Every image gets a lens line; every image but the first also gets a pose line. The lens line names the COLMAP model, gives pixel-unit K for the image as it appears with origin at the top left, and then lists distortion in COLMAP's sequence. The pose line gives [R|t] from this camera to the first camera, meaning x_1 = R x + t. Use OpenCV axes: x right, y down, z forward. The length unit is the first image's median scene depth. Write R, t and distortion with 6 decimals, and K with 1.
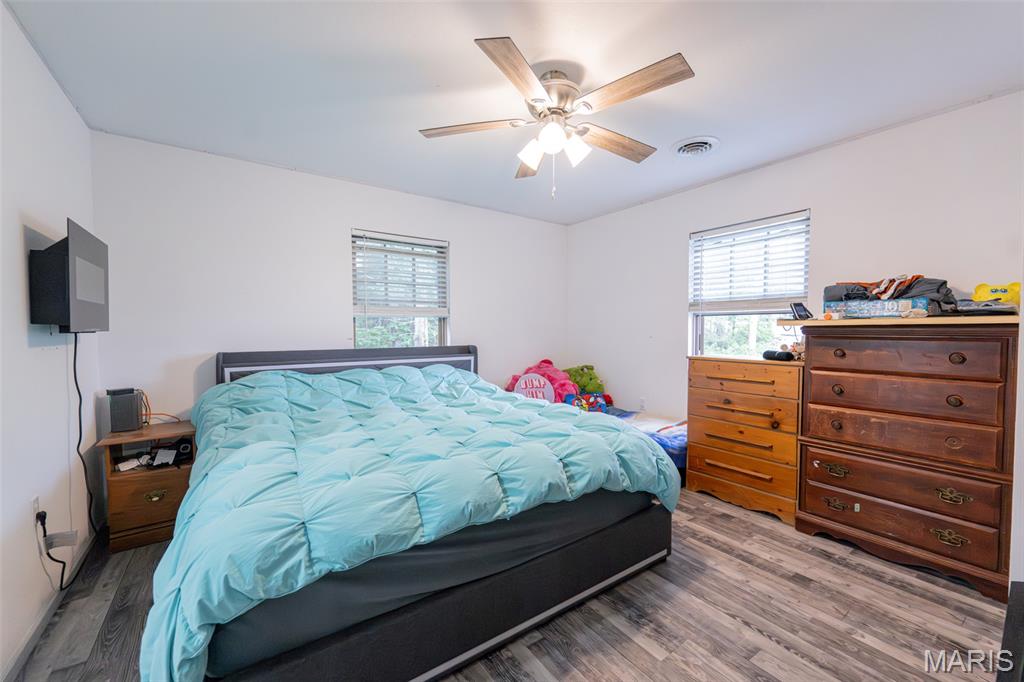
lens RADIAL K [[404.2, 0, 514.2], [0, 404.2, 337.7], [0, 0, 1]] dist [0.001405, -0.000338]
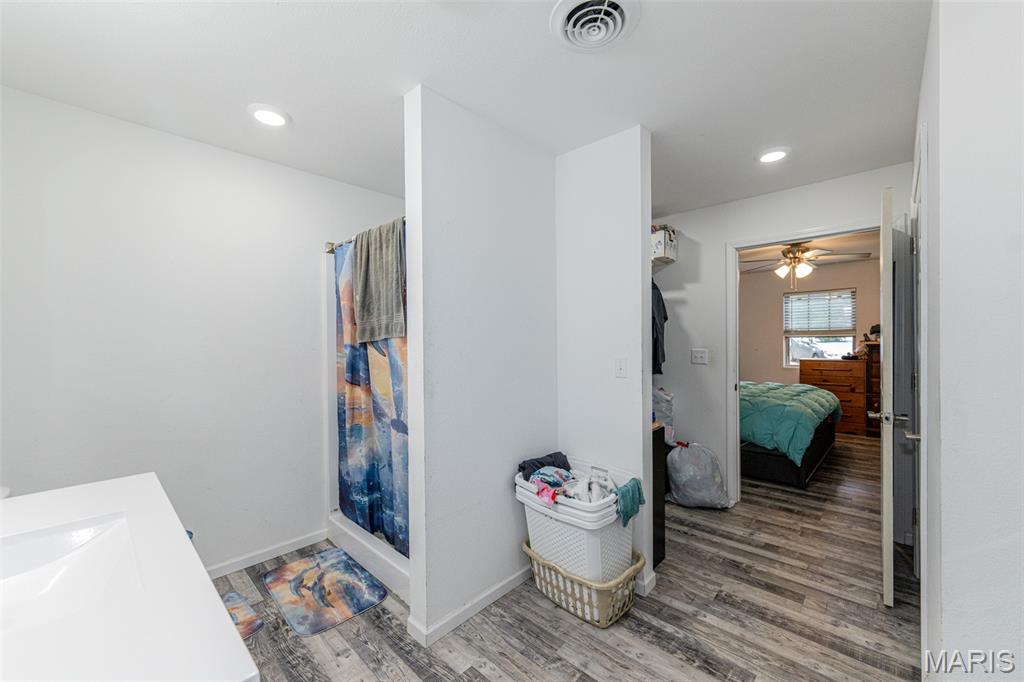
lens RADIAL K [[404.2, 0, 509.7], [0, 404.2, 340.7], [0, 0, 1]] dist [0.001405, -0.000338]
pose [[0.985240, -0.002479, 0.171163, -1.358943], [0.007042, 0.999636, -0.026057, -0.008875], [-0.171036, 0.026878, 0.984898, -0.634365]]
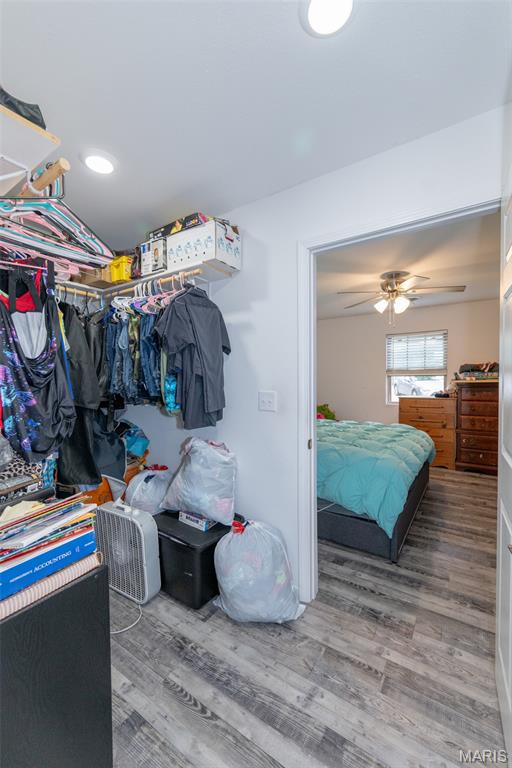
lens RADIAL K [[303.2, 0, 257.8], [0, 303.2, 382.9], [0, 0, 1]] dist [0.001405, -0.000338]
pose [[0.942834, -0.005727, 0.333215, -0.957371], [0.009929, 0.999891, -0.010908, -0.018637], [-0.333116, 0.013593, 0.942788, -0.270950]]
